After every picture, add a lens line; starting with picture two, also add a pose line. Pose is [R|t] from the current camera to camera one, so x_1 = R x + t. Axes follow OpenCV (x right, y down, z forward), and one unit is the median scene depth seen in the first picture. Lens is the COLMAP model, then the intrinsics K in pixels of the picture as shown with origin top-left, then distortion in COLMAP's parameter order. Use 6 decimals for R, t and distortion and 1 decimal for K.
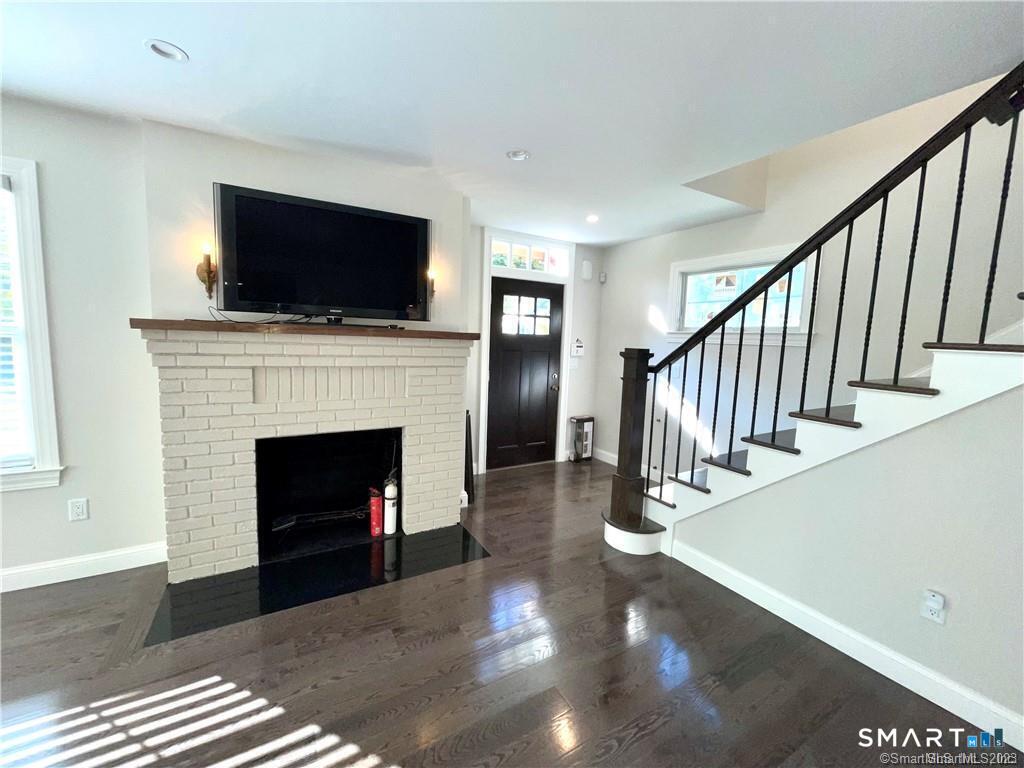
lens RADIAL K [[411.1, 0, 516.4], [0, 411.1, 378.5], [0, 0, 1]] dist [-0.002556, -0.000133]
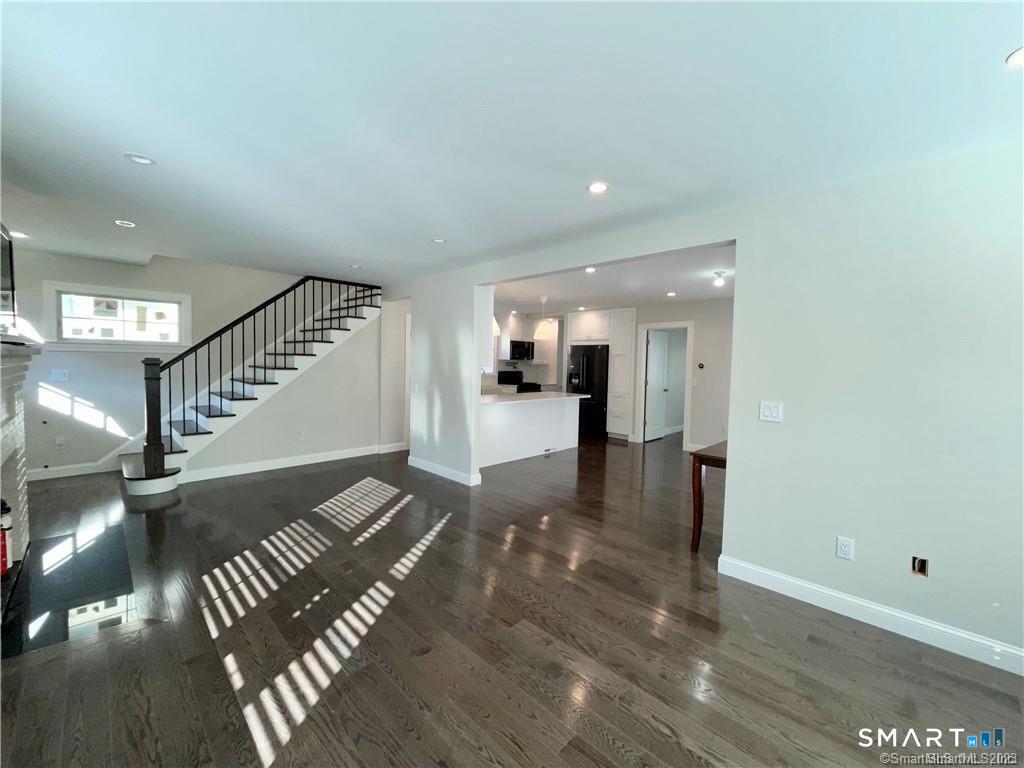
lens RADIAL K [[411.1, 0, 511.1], [0, 411.1, 382.2], [0, 0, 1]] dist [-0.002556, -0.000133]
pose [[-0.255965, -0.085949, 0.962858, -1.419978], [0.069531, 0.991823, 0.107018, -0.050453], [-0.964182, 0.094341, -0.247896, 0.110075]]
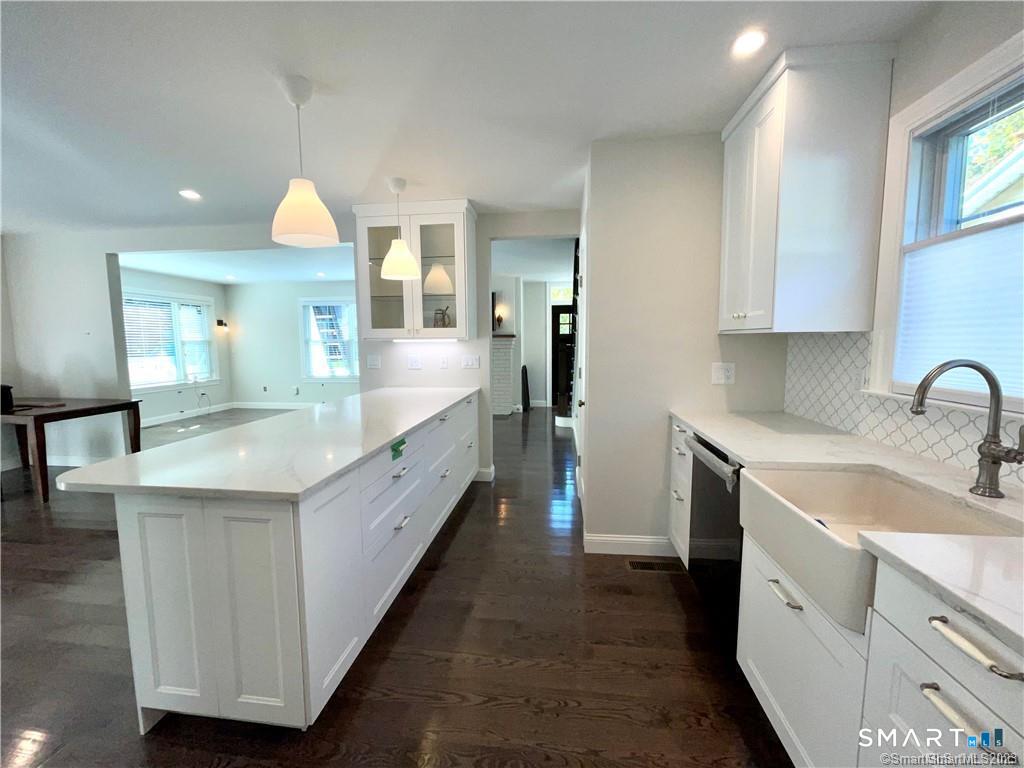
lens RADIAL K [[411.1, 0, 508.6], [0, 411.1, 378.7], [0, 0, 1]] dist [-0.002556, -0.000133]
pose [[0.789666, 0.012319, -0.613413, 1.426115], [-0.022321, 0.999713, -0.008658, 0.179410], [0.613130, 0.020530, 0.789715, -0.962518]]
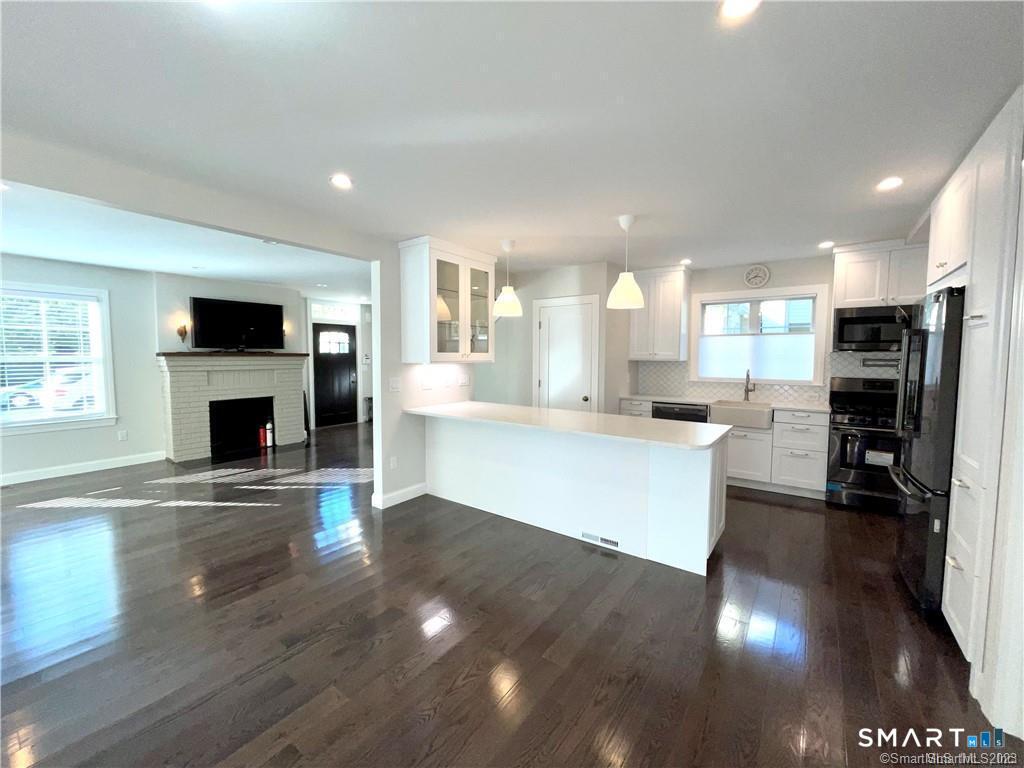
lens RADIAL K [[411.1, 0, 511.7], [0, 411.1, 381.0], [0, 0, 1]] dist [-0.002556, -0.000133]
pose [[0.921193, -0.058709, 0.384652, 0.060085], [0.069802, 0.997449, -0.014927, 0.156437], [-0.382794, 0.040600, 0.922941, -1.542910]]
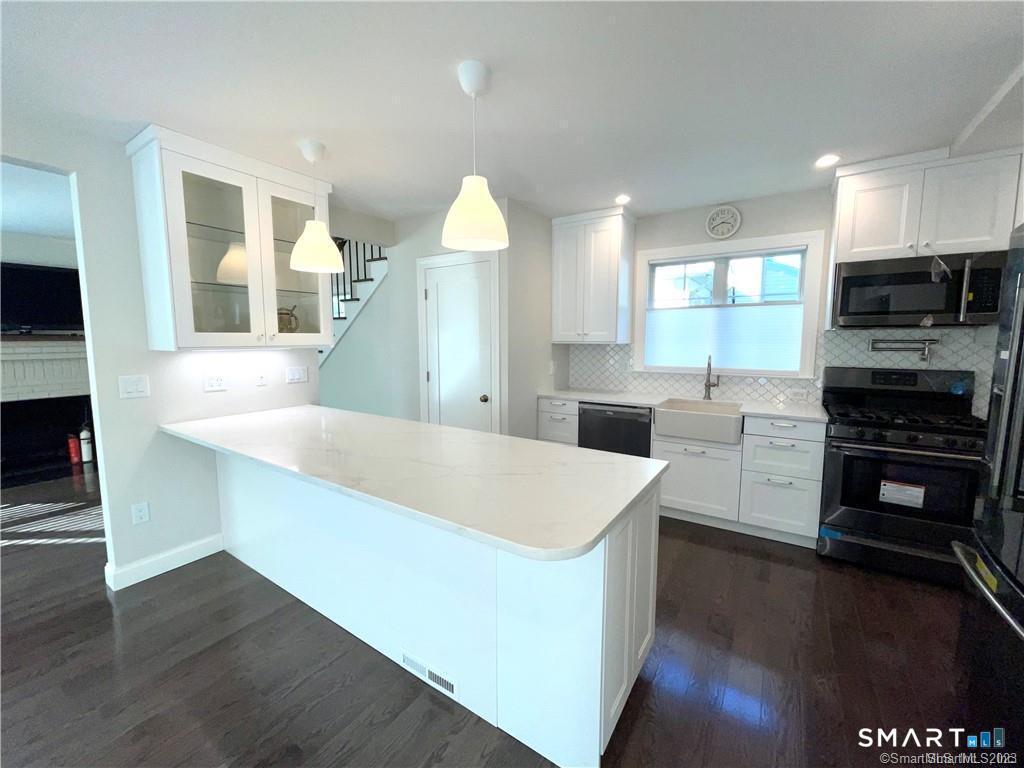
lens RADIAL K [[411.1, 0, 510.7], [0, 411.1, 380.4], [0, 0, 1]] dist [-0.002556, -0.000133]
pose [[0.902954, -0.082302, 0.421783, 0.558090], [0.078240, 0.996570, 0.026963, 0.146255], [-0.422555, 0.008654, 0.906296, -1.206876]]
